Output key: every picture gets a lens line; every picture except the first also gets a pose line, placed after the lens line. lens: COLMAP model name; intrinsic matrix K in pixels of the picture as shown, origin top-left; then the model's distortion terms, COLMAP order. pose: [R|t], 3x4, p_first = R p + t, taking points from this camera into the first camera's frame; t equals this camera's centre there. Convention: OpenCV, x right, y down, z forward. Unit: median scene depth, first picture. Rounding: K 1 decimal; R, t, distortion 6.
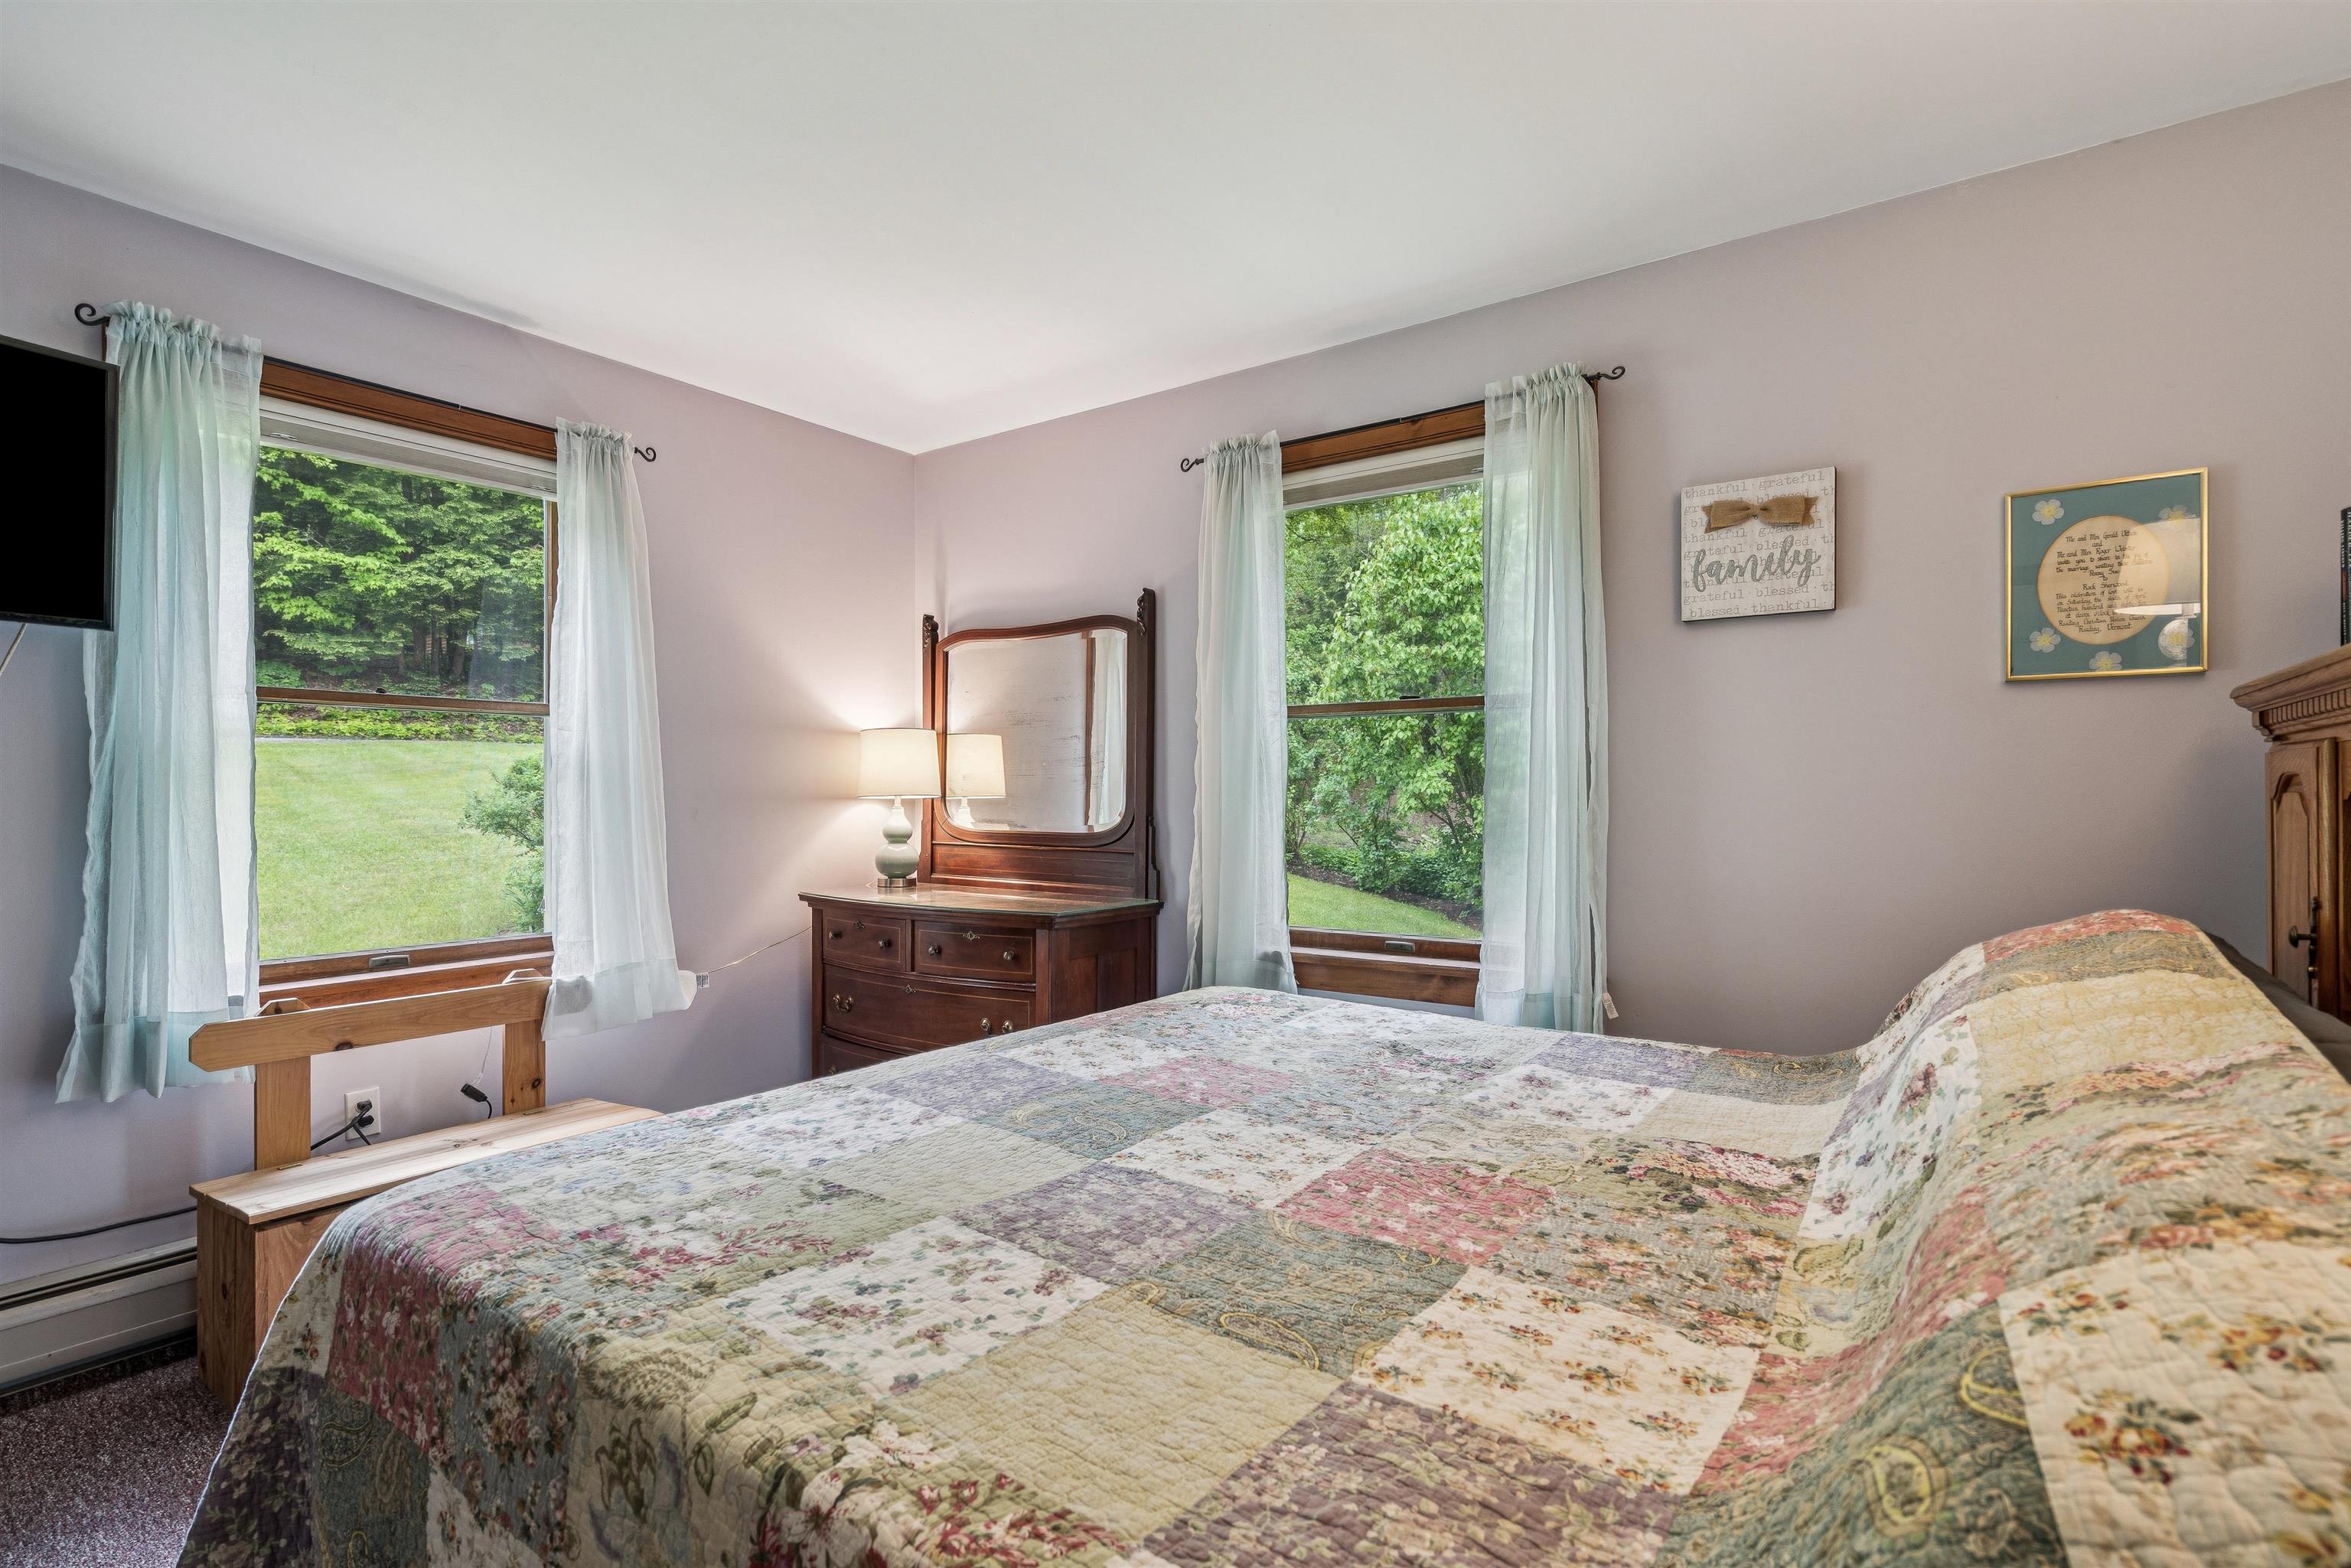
lens RADIAL K [[1115.0, 0, 1175.5], [0, 1115.0, 784.0], [0, 0, 1]] dist [-0.004597, 0.000659]
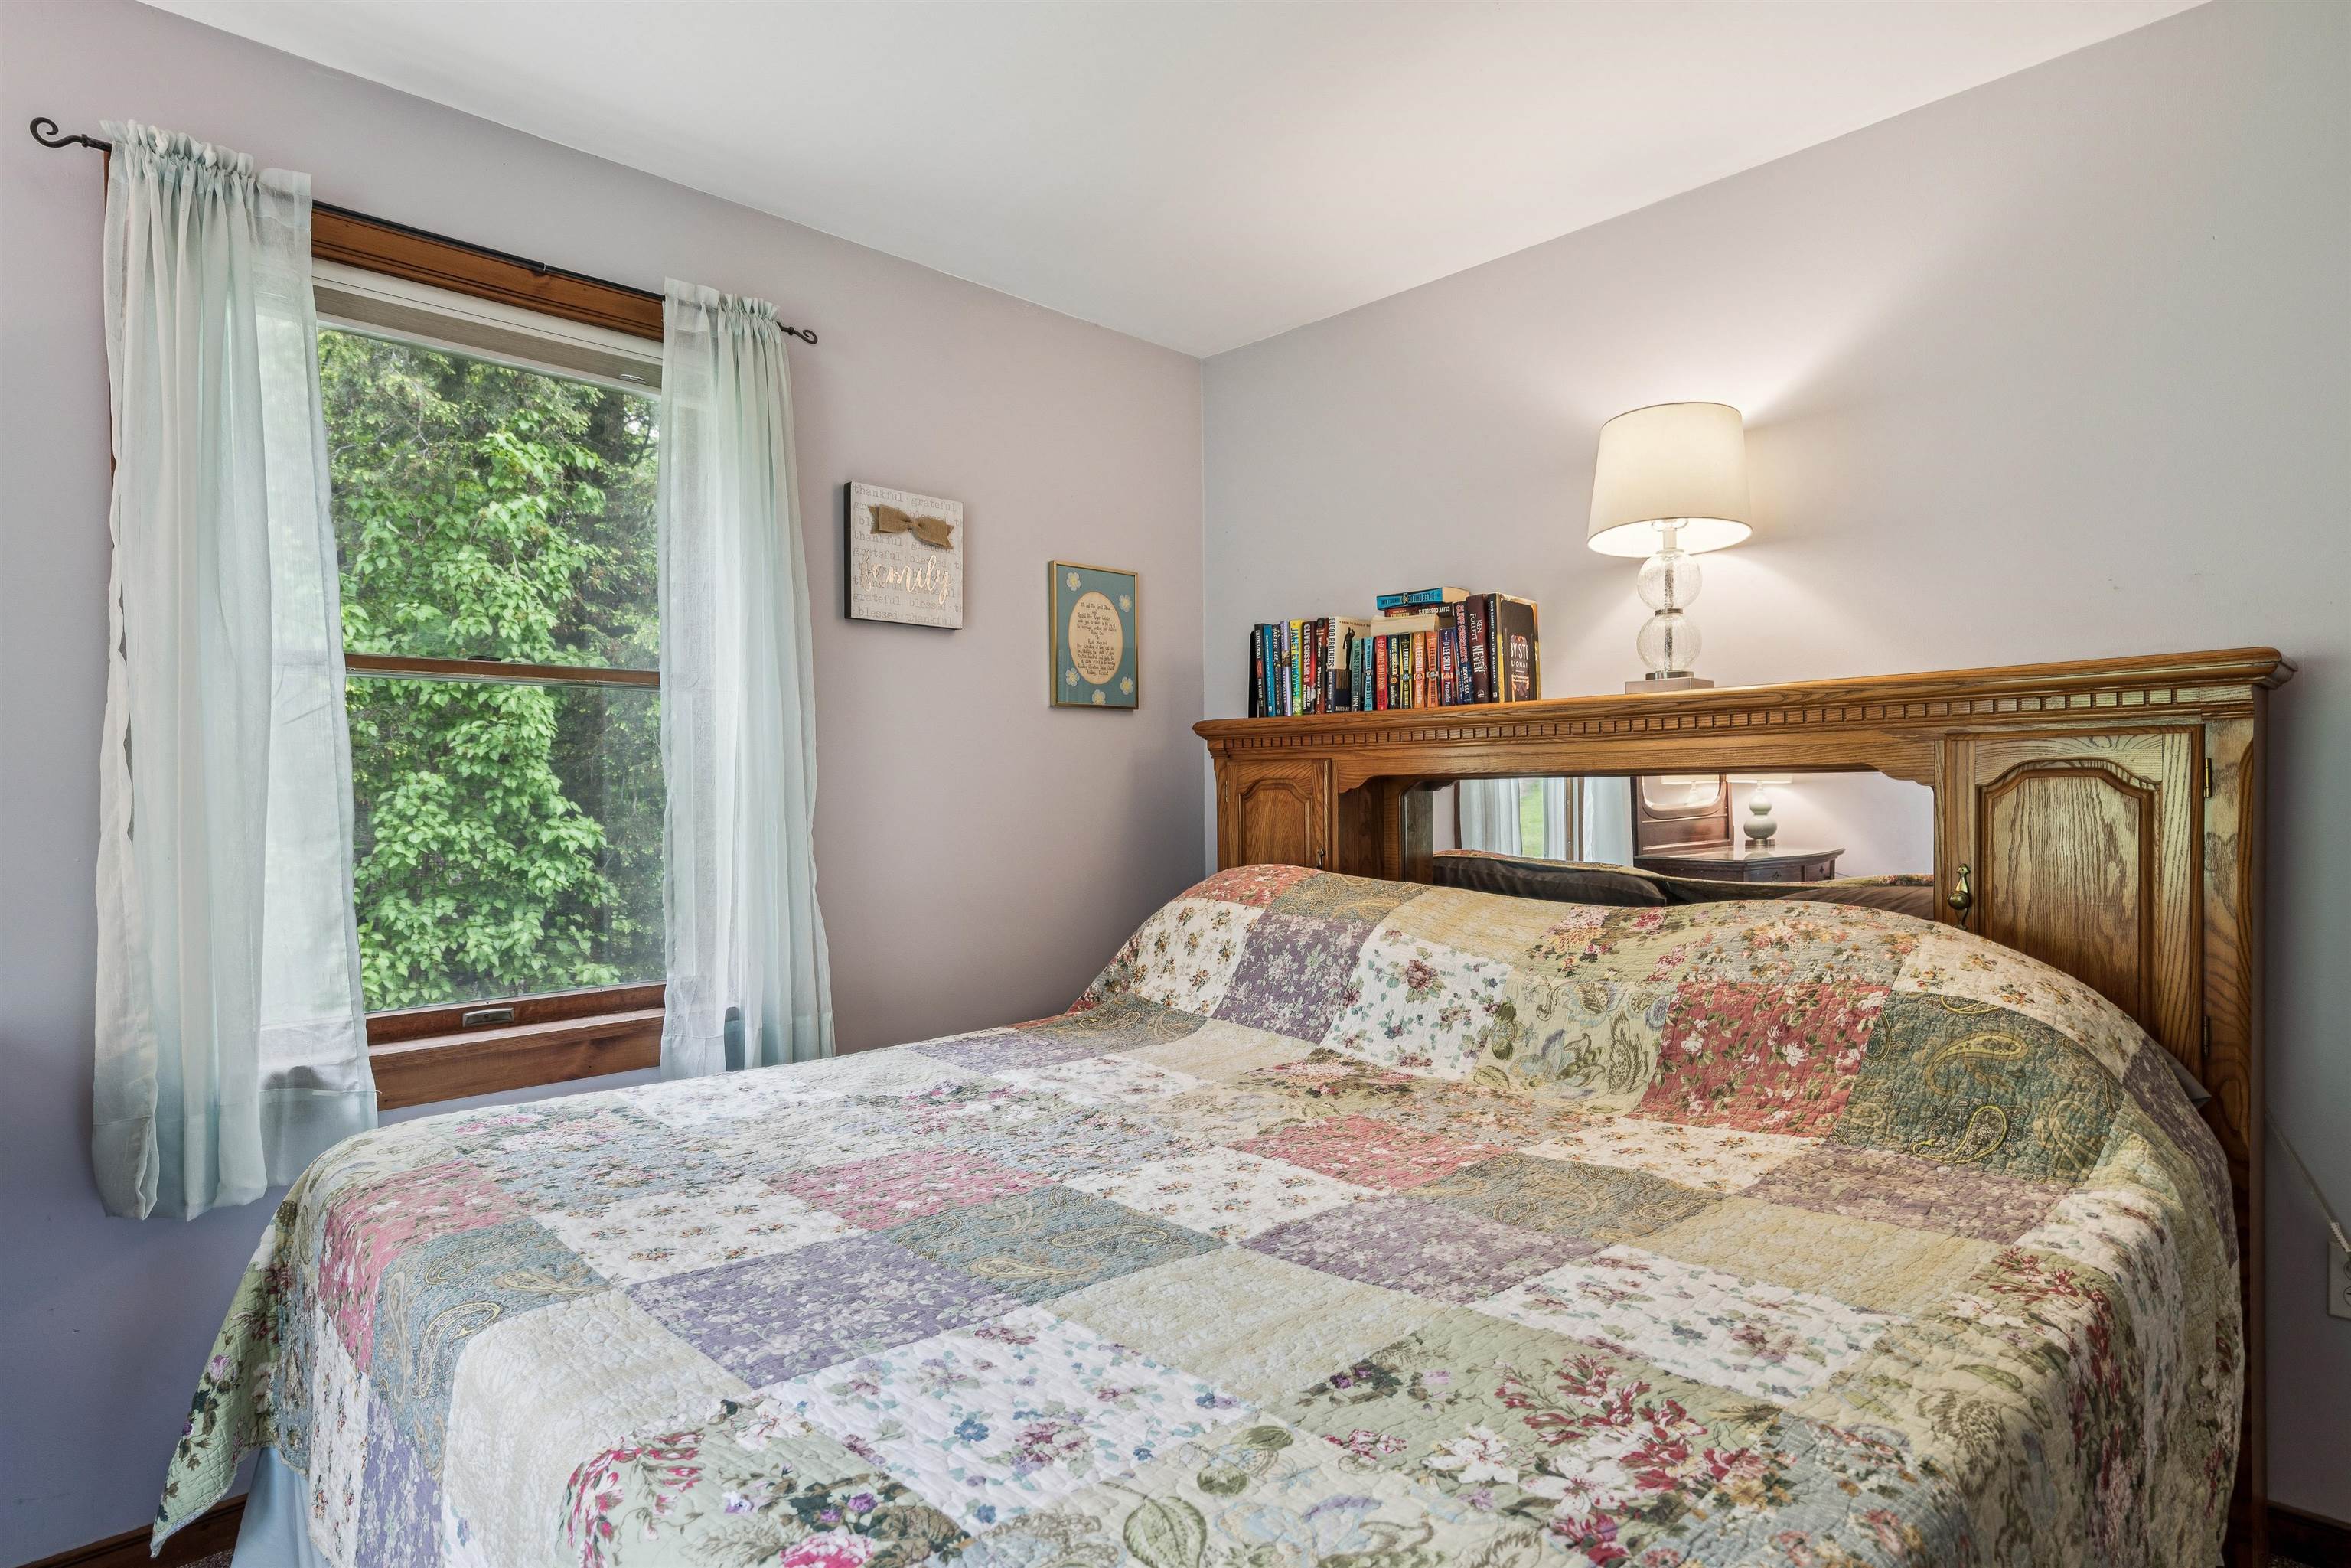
lens RADIAL K [[1241.8, 0, 1173.8], [0, 1241.8, 795.4], [0, 0, 1]] dist [-0.000012, -0.000653]
pose [[0.180712, -0.002844, 0.983532, -0.927142], [0.000189, 0.999996, 0.002857, 0.012178], [-0.983536, -0.000330, 0.180712, 0.855639]]
